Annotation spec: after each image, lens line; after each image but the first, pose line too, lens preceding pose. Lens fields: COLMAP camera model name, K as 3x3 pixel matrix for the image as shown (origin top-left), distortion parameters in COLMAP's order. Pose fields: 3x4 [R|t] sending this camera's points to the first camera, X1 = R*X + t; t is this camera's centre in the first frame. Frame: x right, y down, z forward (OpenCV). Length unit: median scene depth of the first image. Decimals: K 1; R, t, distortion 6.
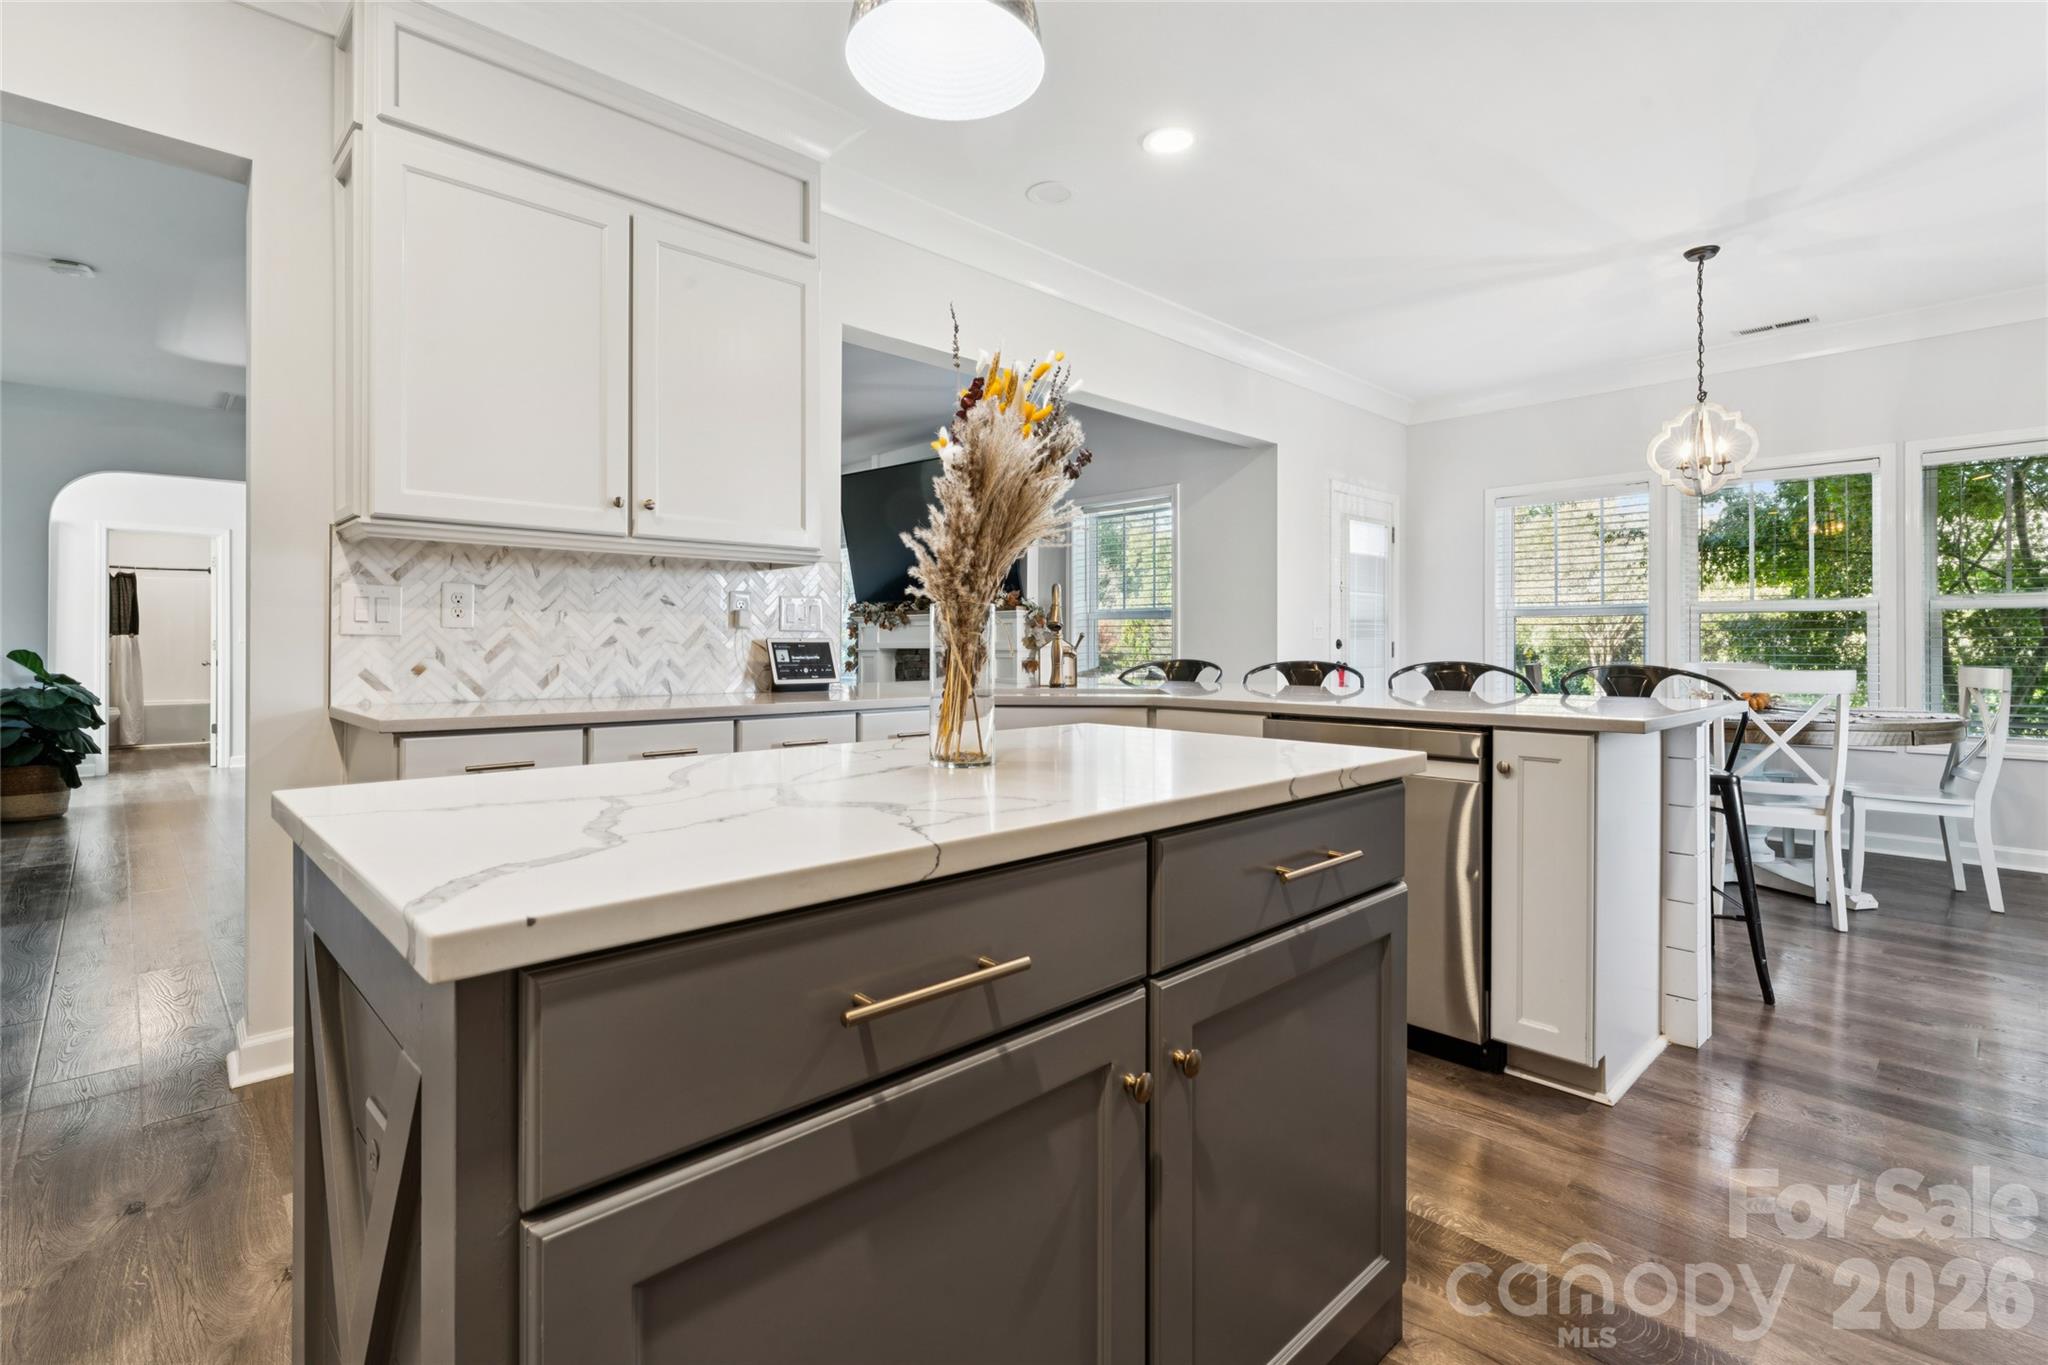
lens RADIAL K [[946.6, 0, 1028.4], [0, 946.6, 651.7], [0, 0, 1]] dist [-0.001071, 0.000856]
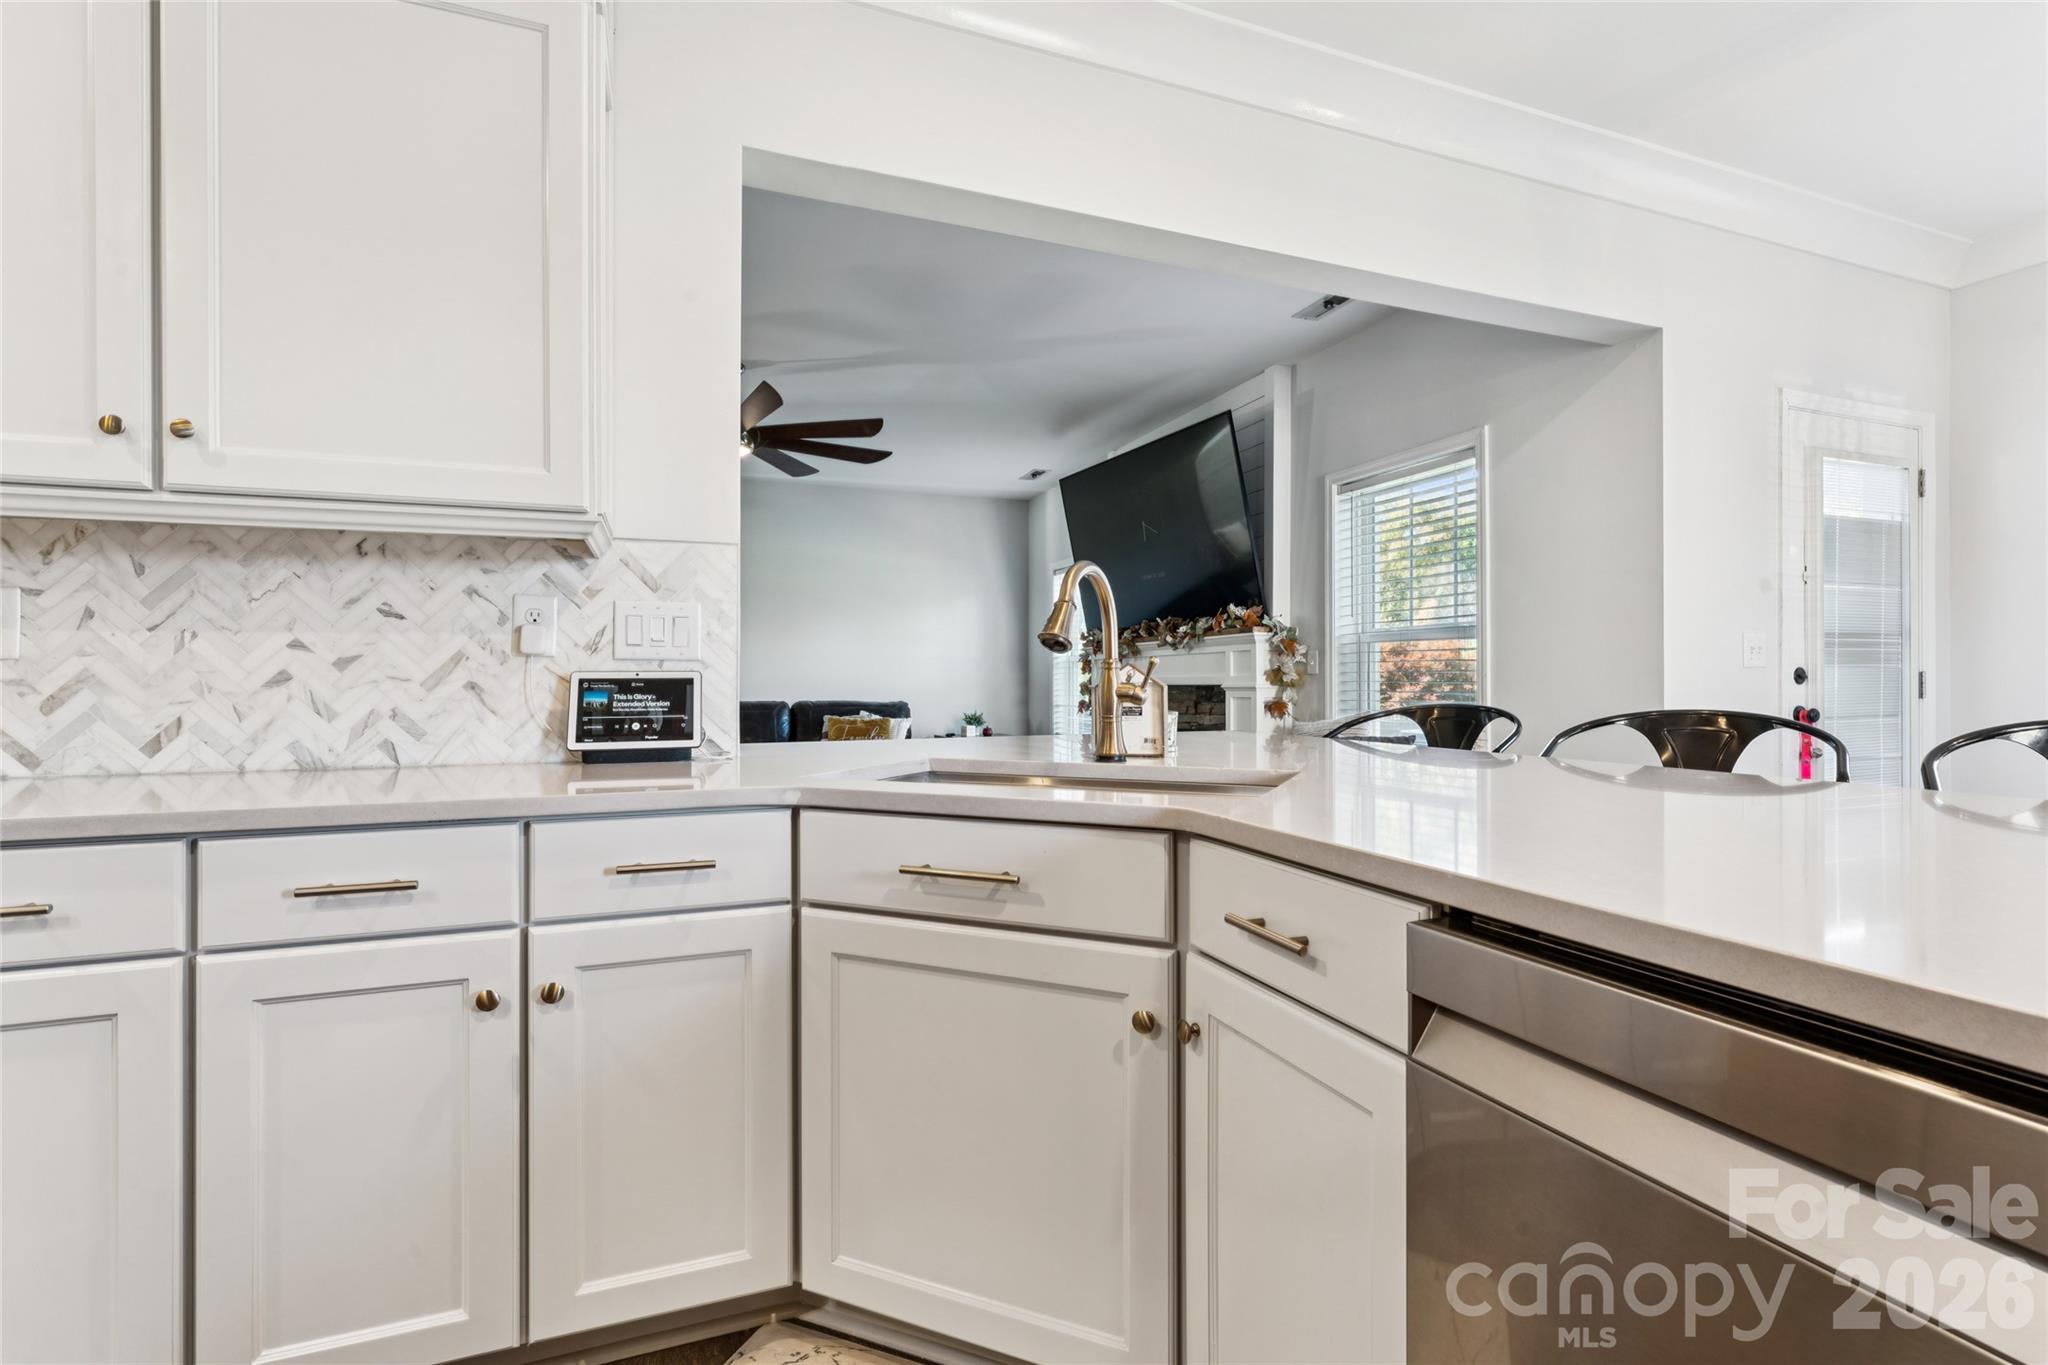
lens RADIAL K [[931.8, 0, 1023.9], [0, 931.8, 684.6], [0, 0, 1]] dist [-0.003067, 0.000375]
pose [[0.922981, -0.003776, -0.384827, 0.197494], [0.002675, 0.999991, -0.003394, -0.003229], [0.384837, 0.002103, 0.922982, 0.535465]]
